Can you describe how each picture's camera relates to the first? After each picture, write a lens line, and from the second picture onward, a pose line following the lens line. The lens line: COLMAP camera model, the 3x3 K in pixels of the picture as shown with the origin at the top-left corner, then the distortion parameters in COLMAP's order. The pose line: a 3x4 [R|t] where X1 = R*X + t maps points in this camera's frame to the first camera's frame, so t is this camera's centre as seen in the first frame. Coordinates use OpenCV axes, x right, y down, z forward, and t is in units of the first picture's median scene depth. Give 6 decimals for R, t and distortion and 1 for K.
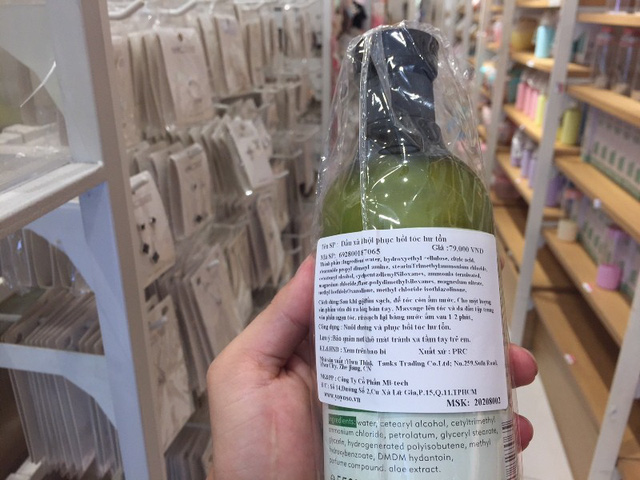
lens RADIAL K [[540.0, 0, 320.1], [0, 540.0, 240.3], [0, 0, 1]] dist [0.014873, 0.004067]
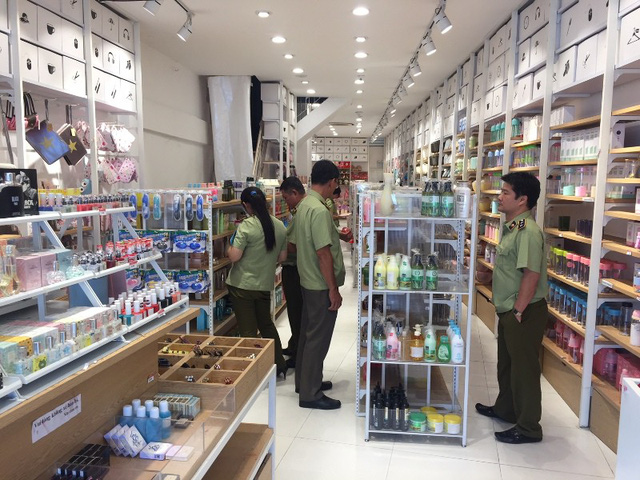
lens RADIAL K [[540.0, 0, 320.0], [0, 540.0, 243.8], [0, 0, 1]] dist [0.014873, 0.004067]
pose [[0.998756, 0.004662, 0.049643, -0.401521], [0.008458, 0.965348, -0.260828, 0.342114], [-0.049138, 0.260923, 0.964108, -1.030423]]
